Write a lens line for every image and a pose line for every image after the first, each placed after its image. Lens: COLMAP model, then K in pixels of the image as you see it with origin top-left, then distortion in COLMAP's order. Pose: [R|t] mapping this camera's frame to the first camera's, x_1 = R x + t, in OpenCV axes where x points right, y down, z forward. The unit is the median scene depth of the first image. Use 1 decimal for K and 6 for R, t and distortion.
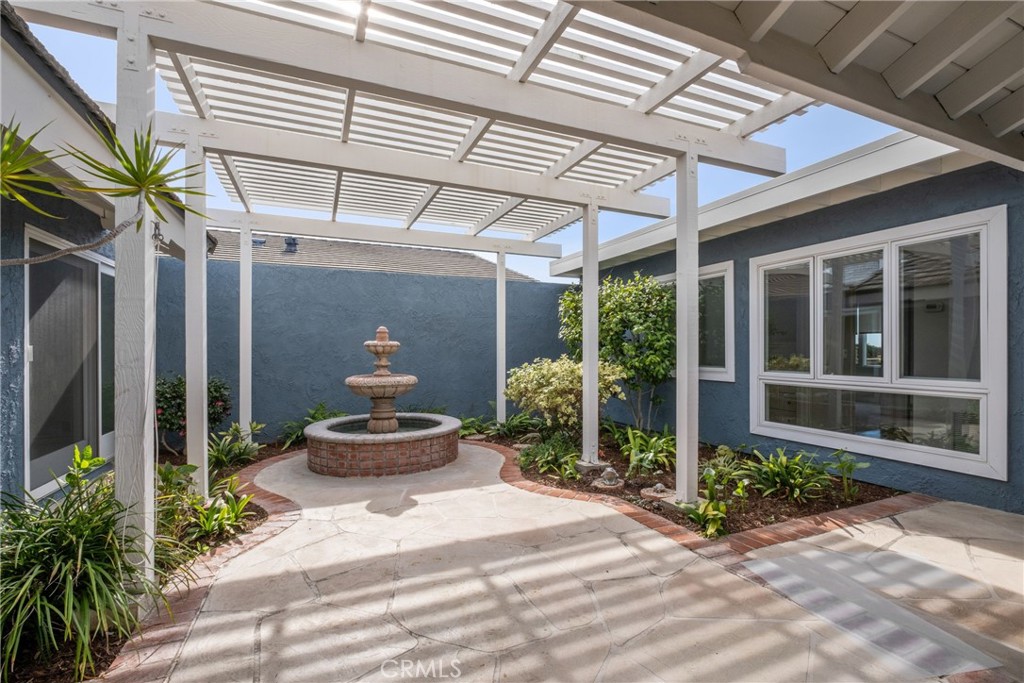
lens RADIAL K [[463.3, 0, 503.0], [0, 463.3, 347.2], [0, 0, 1]] dist [-0.009218, 0.000105]
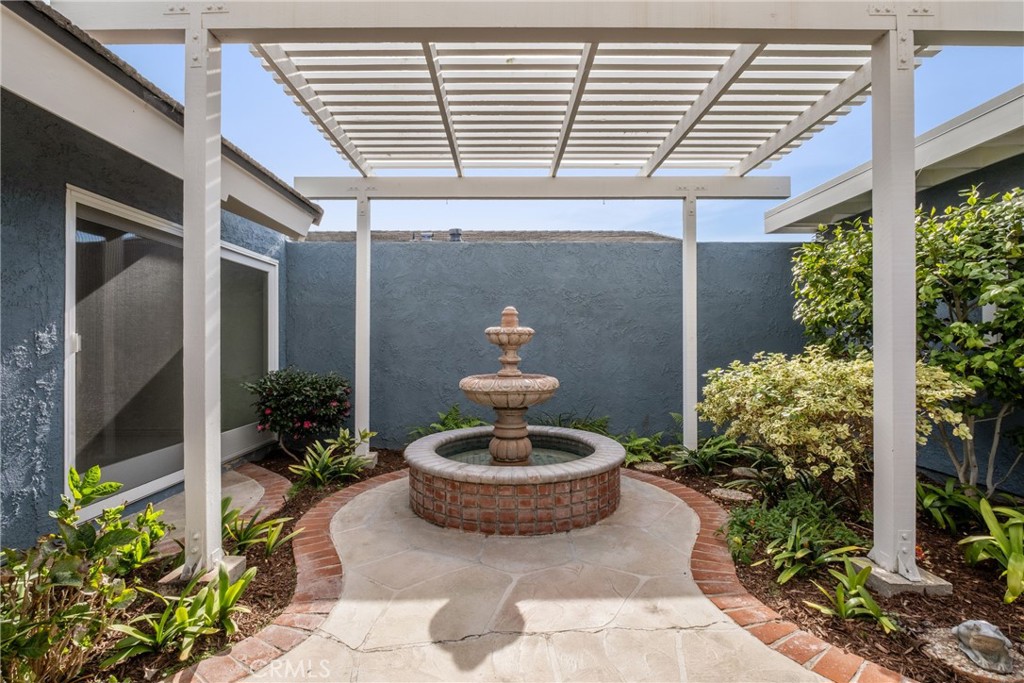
lens RADIAL K [[463.3, 0, 503.0], [0, 463.3, 347.2], [0, 0, 1]] dist [-0.009218, 0.000105]
pose [[0.928914, 0.000721, -0.370296, -0.010302], [0.003243, 0.999944, 0.010084, 0.010984], [0.370282, -0.010568, 0.928859, 0.367491]]
